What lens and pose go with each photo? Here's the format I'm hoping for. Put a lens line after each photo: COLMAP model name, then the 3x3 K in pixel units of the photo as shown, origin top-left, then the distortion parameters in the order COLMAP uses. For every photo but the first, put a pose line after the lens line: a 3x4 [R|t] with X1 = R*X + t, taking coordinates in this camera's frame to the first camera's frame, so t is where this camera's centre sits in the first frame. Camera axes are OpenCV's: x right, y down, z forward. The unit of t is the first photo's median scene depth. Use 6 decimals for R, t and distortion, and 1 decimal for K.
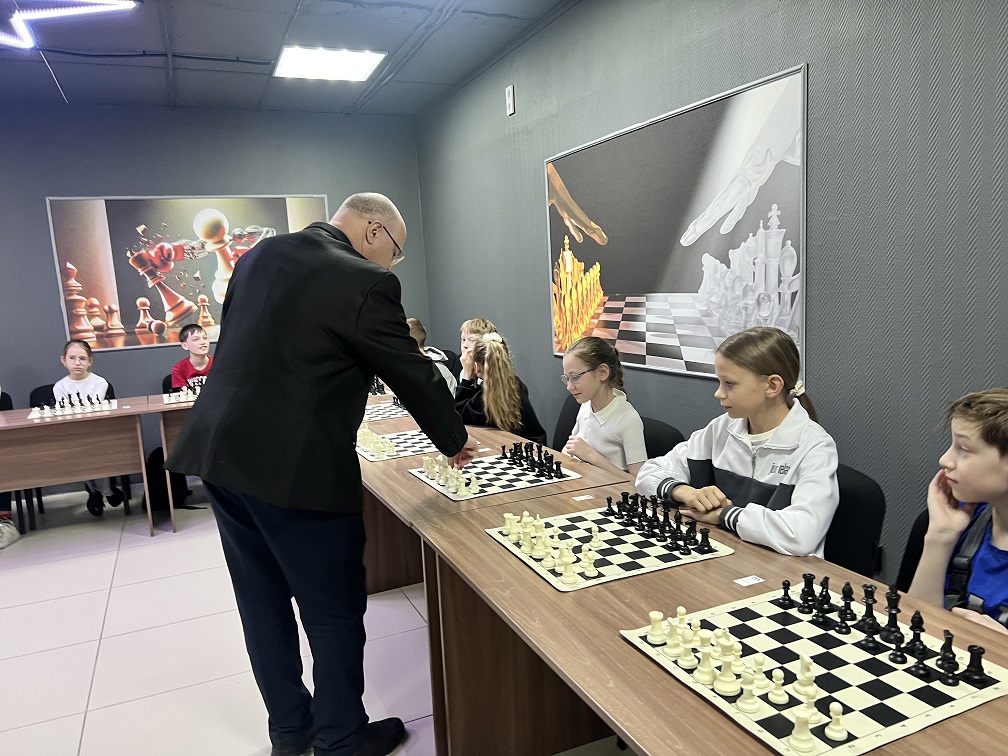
lens RADIAL K [[776.6, 0, 508.9], [0, 776.6, 380.6], [0, 0, 1]] dist [-0.001390, -0.012048]
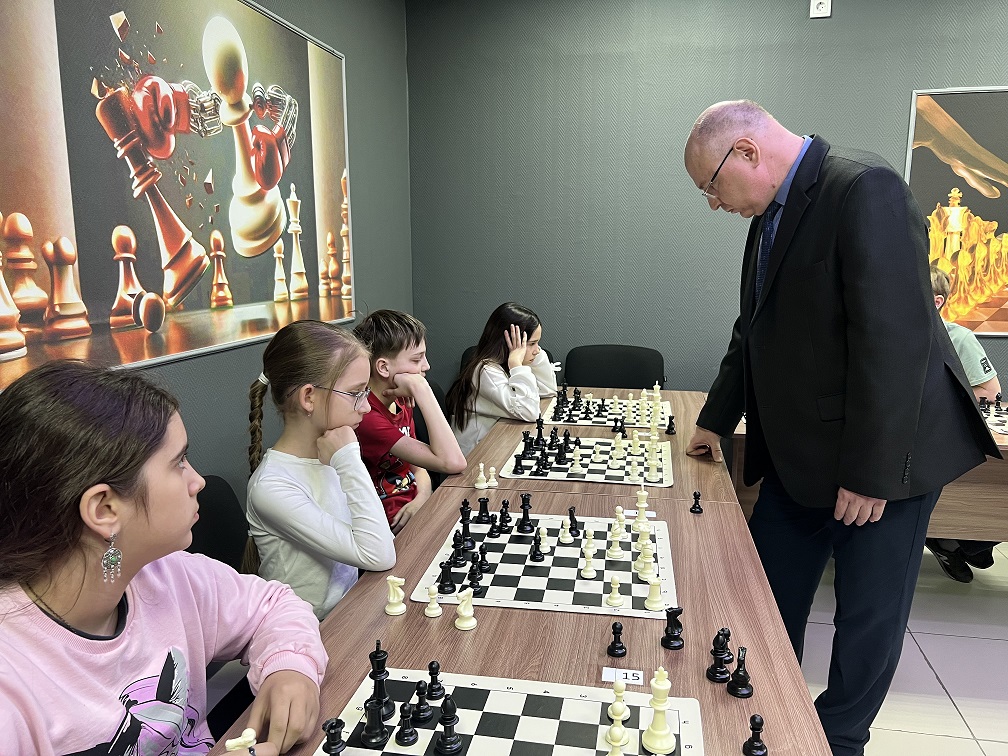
lens RADIAL K [[776.6, 0, 502.6], [0, 776.6, 383.1], [0, 0, 1]] dist [-0.001390, -0.012048]
pose [[0.581133, -0.085012, 0.809357, -0.663487], [0.078229, 0.995759, 0.048421, -0.041014], [-0.810040, 0.035176, 0.585318, 0.670659]]
